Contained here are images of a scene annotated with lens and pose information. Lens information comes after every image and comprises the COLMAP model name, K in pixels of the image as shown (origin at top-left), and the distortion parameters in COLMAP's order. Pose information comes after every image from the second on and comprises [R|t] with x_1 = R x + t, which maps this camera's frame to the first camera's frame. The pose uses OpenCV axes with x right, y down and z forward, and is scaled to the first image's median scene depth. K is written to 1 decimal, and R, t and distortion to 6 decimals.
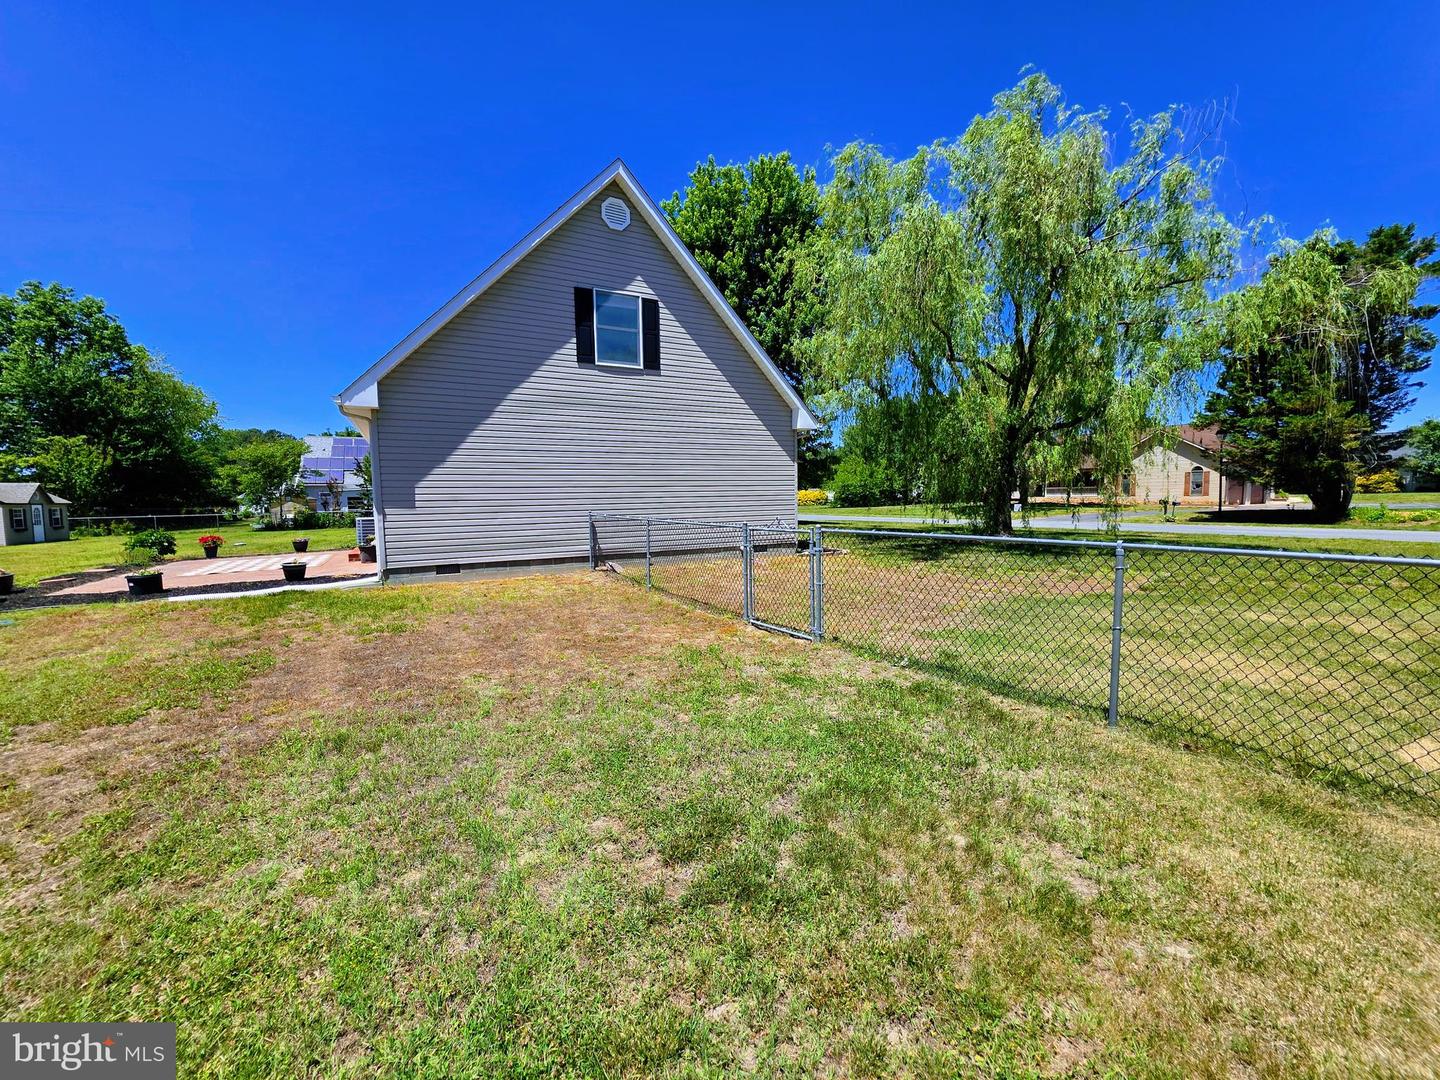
lens RADIAL K [[570.7, 0, 715.7], [0, 570.7, 541.6], [0, 0, 1]] dist [0.002462, 0.000317]
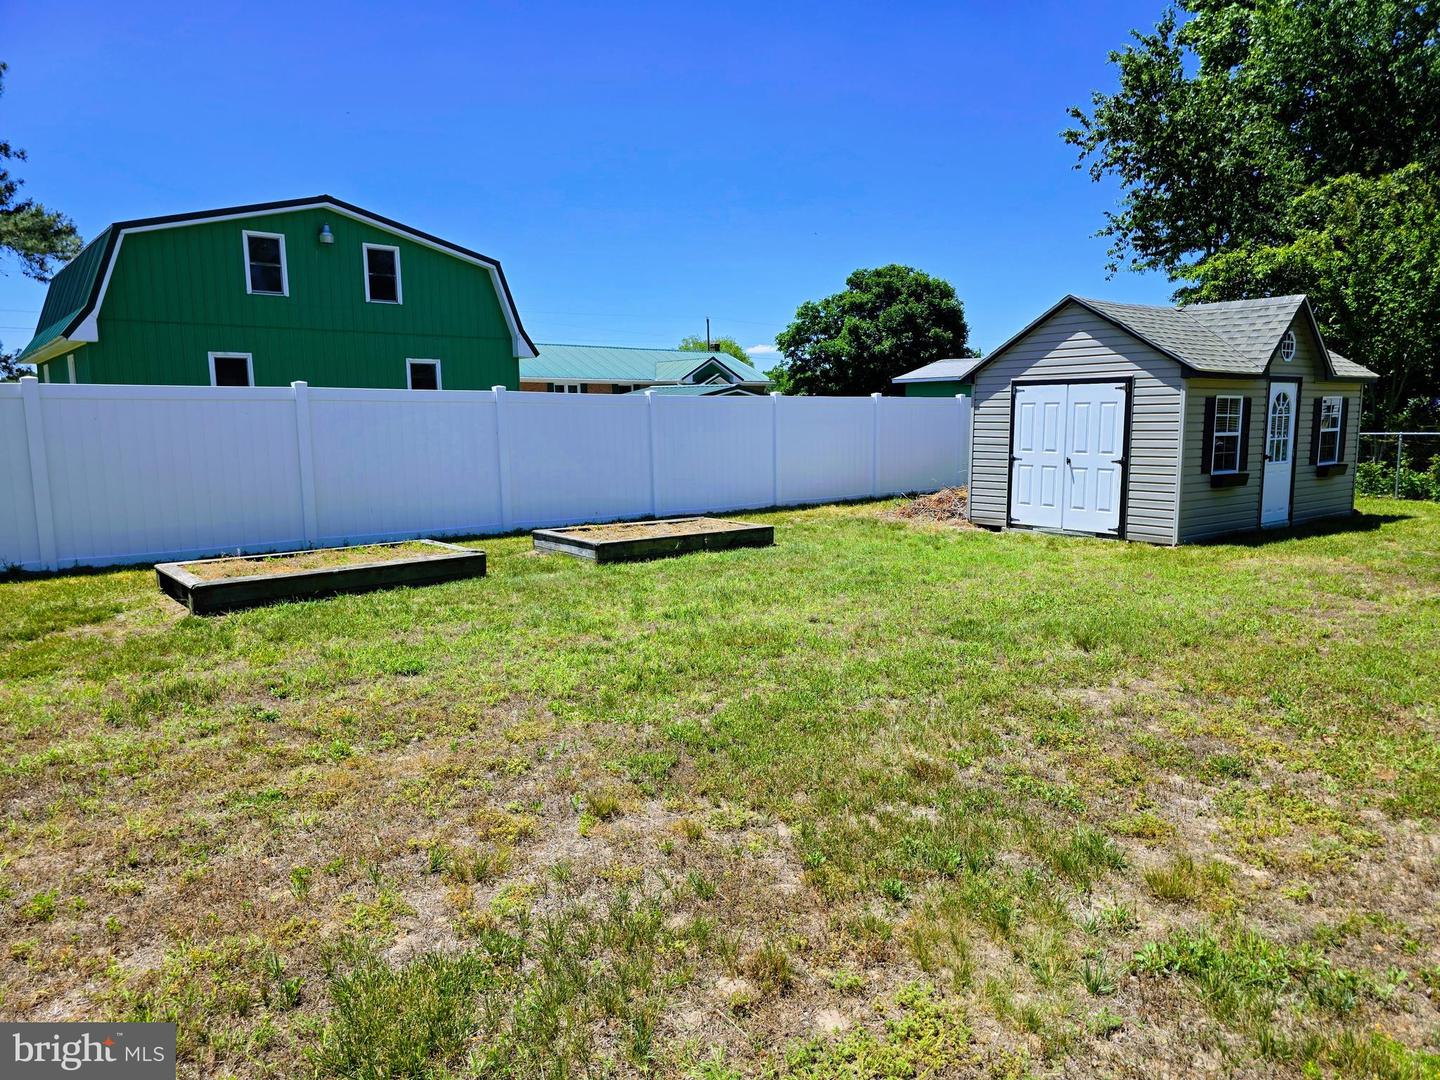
lens RADIAL K [[959.1, 0, 726.3], [0, 959.1, 536.2], [0, 0, 1]] dist [0.058555, -0.038618]
pose [[0.212811, 0.135434, -0.967662, -0.784379], [-0.067473, 0.990020, 0.123724, -0.031628], [0.974761, 0.038961, 0.219825, 0.644413]]
